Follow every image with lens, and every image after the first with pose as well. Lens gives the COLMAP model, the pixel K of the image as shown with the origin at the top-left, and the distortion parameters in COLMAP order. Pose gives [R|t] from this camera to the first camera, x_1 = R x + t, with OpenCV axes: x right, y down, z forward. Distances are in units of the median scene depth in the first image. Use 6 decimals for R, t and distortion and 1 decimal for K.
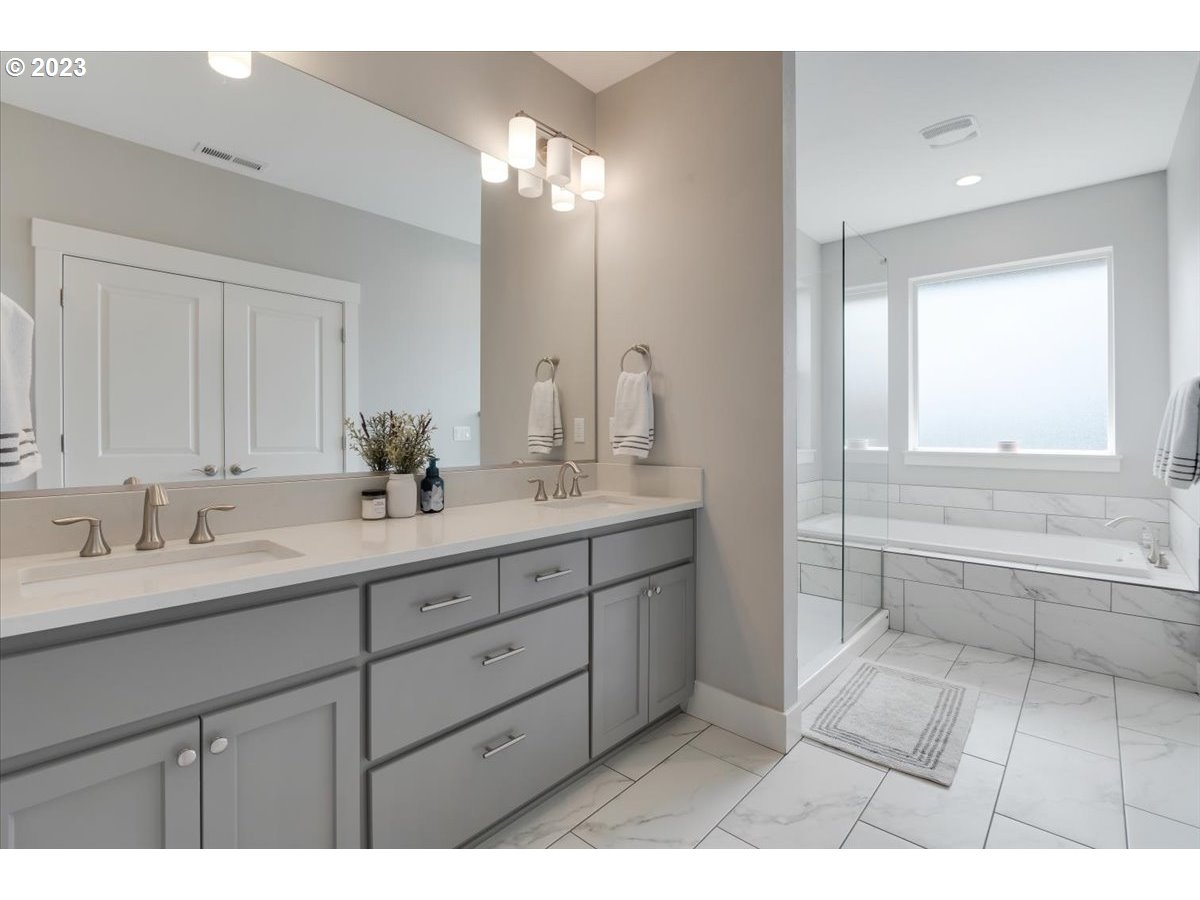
lens RADIAL K [[545.7, 0, 596.8], [0, 545.7, 443.3], [0, 0, 1]] dist [-0.012433, -0.000143]
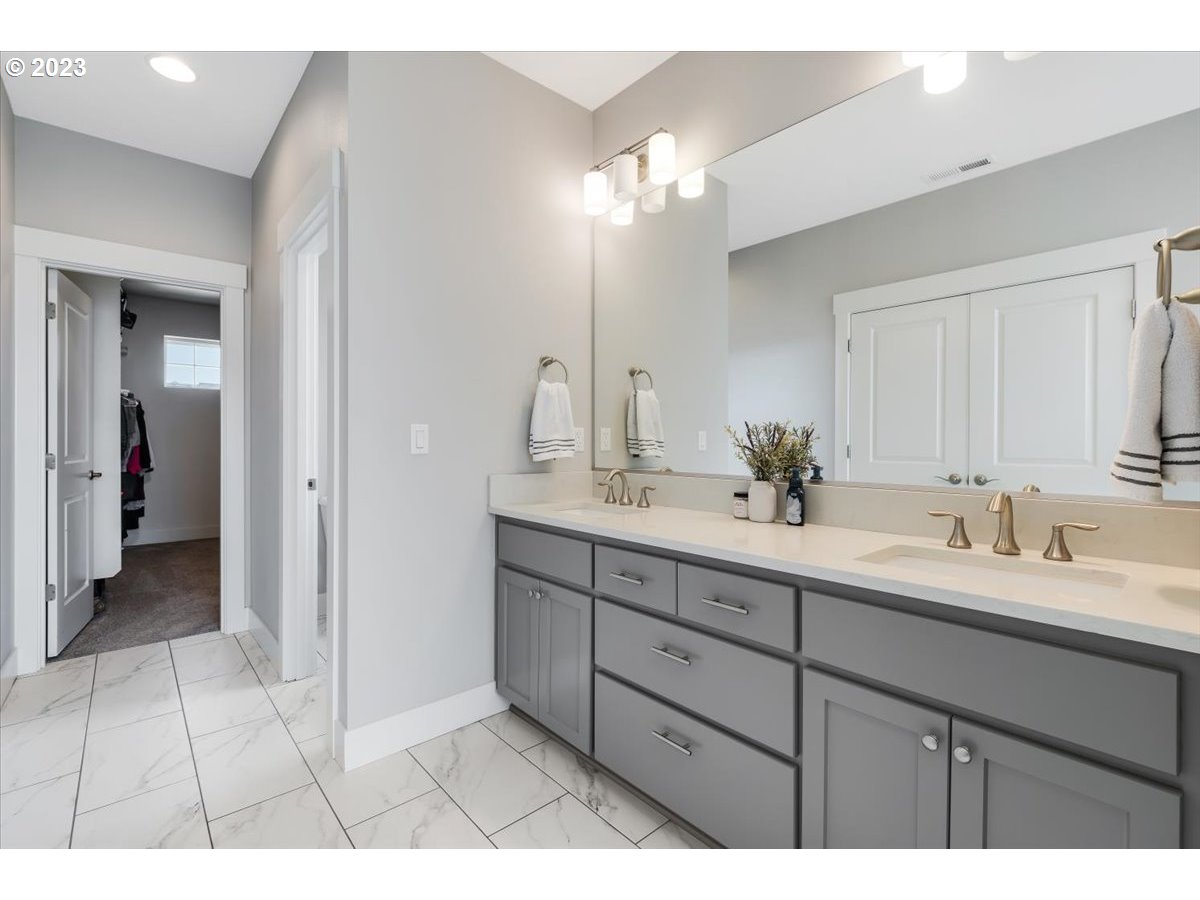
lens RADIAL K [[545.7, 0, 596.8], [0, 545.7, 443.3], [0, 0, 1]] dist [-0.012433, -0.000143]
pose [[-0.115564, 0.004419, -0.993290, 0.736557], [-0.021721, 0.999740, 0.006974, -0.017417], [0.993062, 0.022381, -0.115438, 0.810593]]
